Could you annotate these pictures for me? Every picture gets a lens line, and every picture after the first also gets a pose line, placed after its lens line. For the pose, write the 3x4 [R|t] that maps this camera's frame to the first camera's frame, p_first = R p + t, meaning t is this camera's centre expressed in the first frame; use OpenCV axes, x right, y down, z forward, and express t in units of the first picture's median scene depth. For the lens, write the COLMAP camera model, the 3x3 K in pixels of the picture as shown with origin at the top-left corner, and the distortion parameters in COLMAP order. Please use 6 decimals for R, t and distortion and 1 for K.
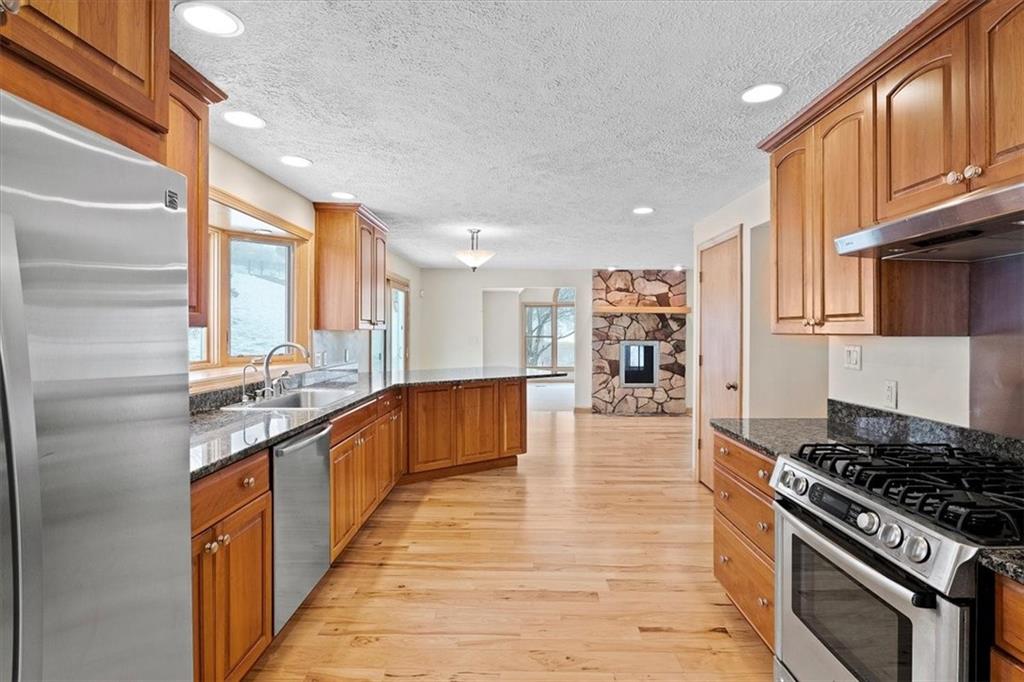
lens RADIAL K [[513.9, 0, 512.1], [0, 513.9, 336.0], [0, 0, 1]] dist [-0.000925, -0.000266]
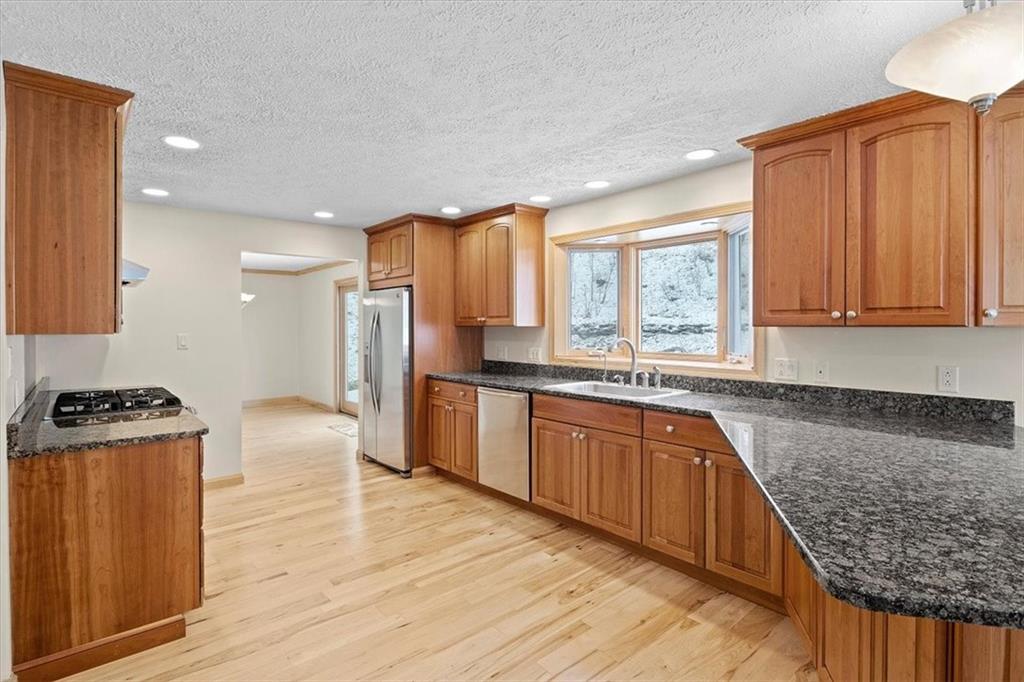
lens RADIAL K [[513.9, 0, 517.2], [0, 513.9, 335.4], [0, 0, 1]] dist [-0.000925, -0.000266]
pose [[-0.758738, 0.009706, -0.651324, 0.493701], [-0.001316, 0.999864, 0.016432, -0.011466], [0.651395, 0.013325, -0.758622, 1.800588]]
